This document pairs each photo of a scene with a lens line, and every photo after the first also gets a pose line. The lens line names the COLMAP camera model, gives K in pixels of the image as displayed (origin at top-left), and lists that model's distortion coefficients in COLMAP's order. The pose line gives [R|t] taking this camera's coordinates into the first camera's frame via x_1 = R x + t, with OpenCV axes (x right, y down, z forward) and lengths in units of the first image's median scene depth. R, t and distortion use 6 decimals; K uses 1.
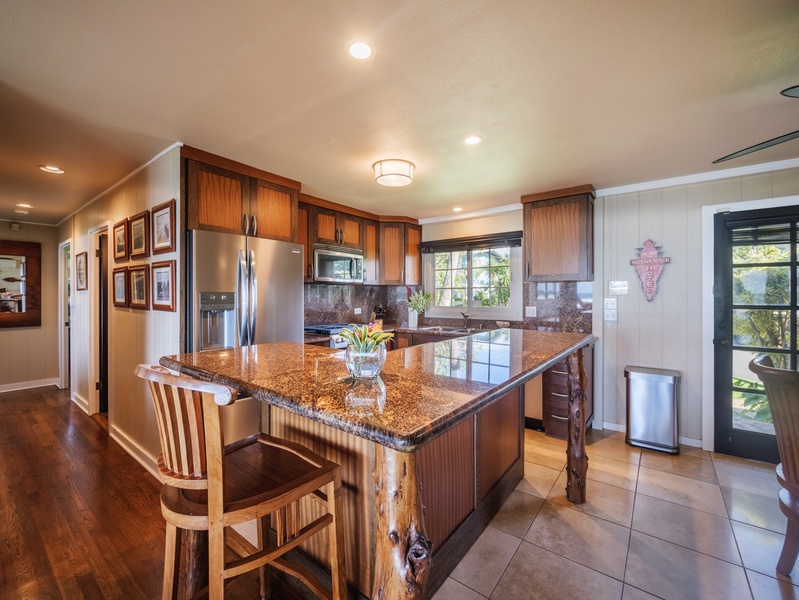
lens RADIAL K [[340.1, 0, 397.2], [0, 340.1, 296.9], [0, 0, 1]] dist [-0.000209, -0.000107]
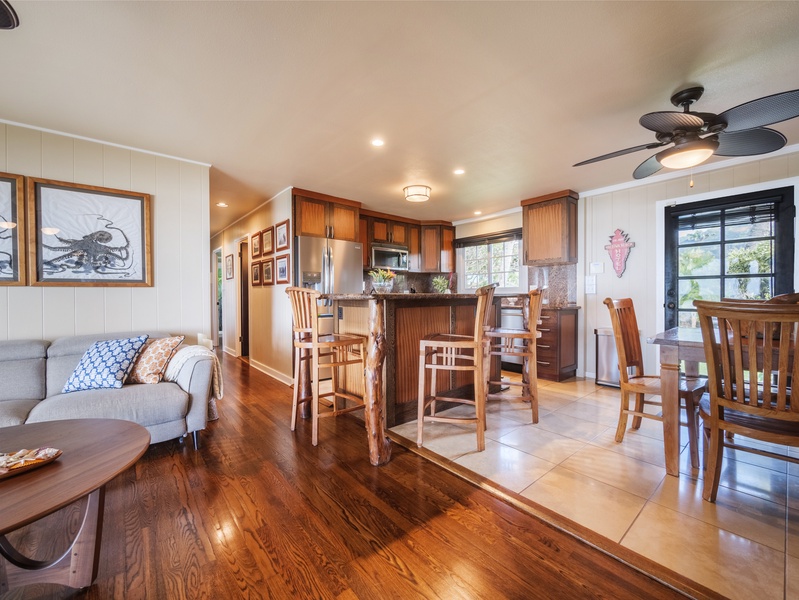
lens RADIAL K [[327.4, 0, 399.5], [0, 327.4, 300.0], [0, 0, 1]] dist [0.000176, 0.000077]
pose [[0.978003, -0.002501, -0.208574, 0.186553], [0.004046, 0.999967, 0.006982, 0.089123], [0.208550, -0.007672, 0.977982, -0.393103]]
